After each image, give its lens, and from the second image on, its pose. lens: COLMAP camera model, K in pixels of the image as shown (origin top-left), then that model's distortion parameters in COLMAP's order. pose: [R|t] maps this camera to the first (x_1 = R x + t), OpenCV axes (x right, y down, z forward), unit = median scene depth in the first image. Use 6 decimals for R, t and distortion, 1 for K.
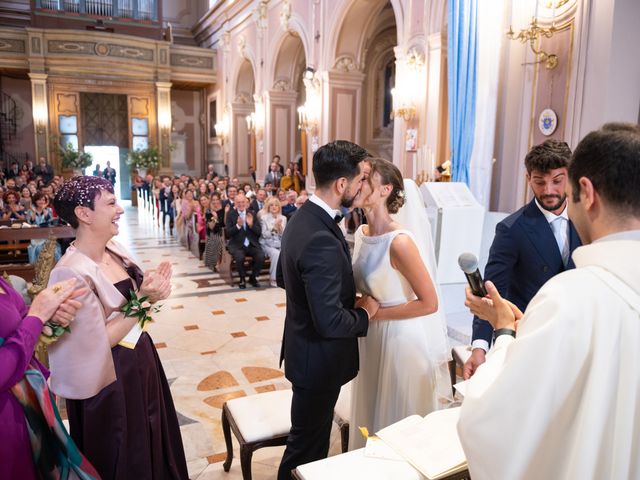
lens RADIAL K [[520.0, 0, 320.2], [0, 520.0, 239.8], [0, 0, 1]] dist [-0.029933, -0.012384]
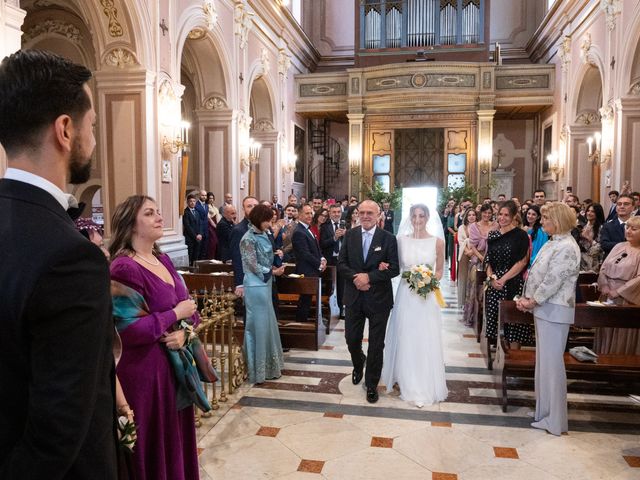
lens RADIAL K [[520.0, 0, 320.7], [0, 520.0, 240.1], [0, 0, 1]] dist [-0.029933, -0.012384]
pose [[0.796982, 0.027441, -0.603379, -0.000263], [-0.081439, 0.994727, -0.062330, -0.016665], [0.598487, 0.098814, 0.795015, 0.185999]]
